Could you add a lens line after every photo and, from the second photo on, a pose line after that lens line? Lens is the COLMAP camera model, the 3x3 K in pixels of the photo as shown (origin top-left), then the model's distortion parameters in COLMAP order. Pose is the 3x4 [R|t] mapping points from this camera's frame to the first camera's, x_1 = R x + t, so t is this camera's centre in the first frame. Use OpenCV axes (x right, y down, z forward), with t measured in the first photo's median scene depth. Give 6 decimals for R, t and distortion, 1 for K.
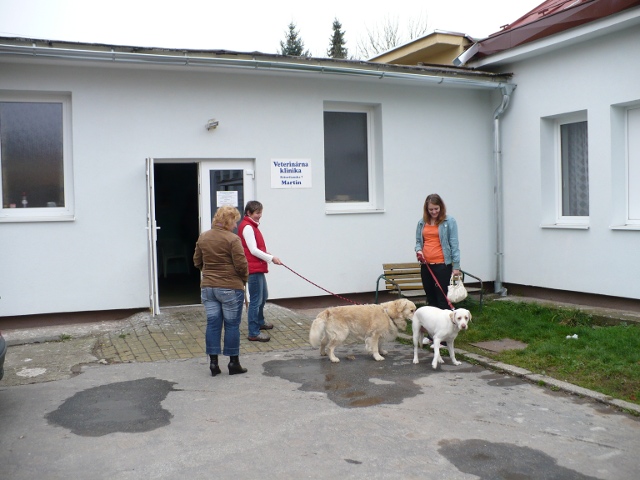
lens RADIAL K [[742.0, 0, 321.1], [0, 742.0, 237.2], [0, 0, 1]] dist [-0.141878, 0.000000]
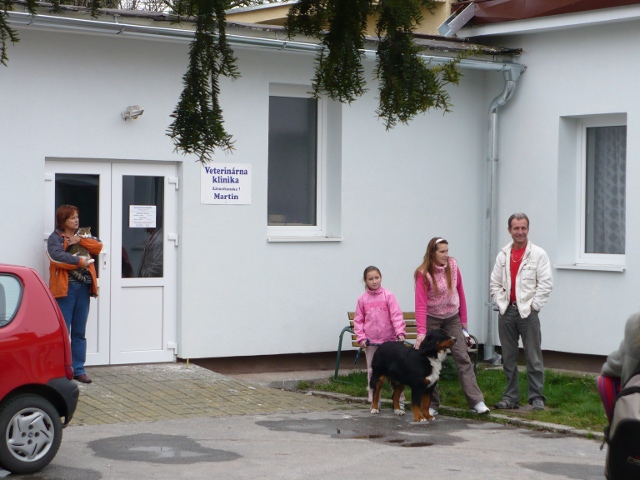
lens RADIAL K [[1832.6, 0, 319.5], [0, 1832.6, 241.1], [0, 0, 1]] dist [0.413097, 0.000000]
pose [[0.974113, 0.029337, 0.224148, -0.340105], [-0.023171, 0.999279, -0.030089, 0.020340], [-0.224869, 0.024116, 0.974090, -0.732617]]
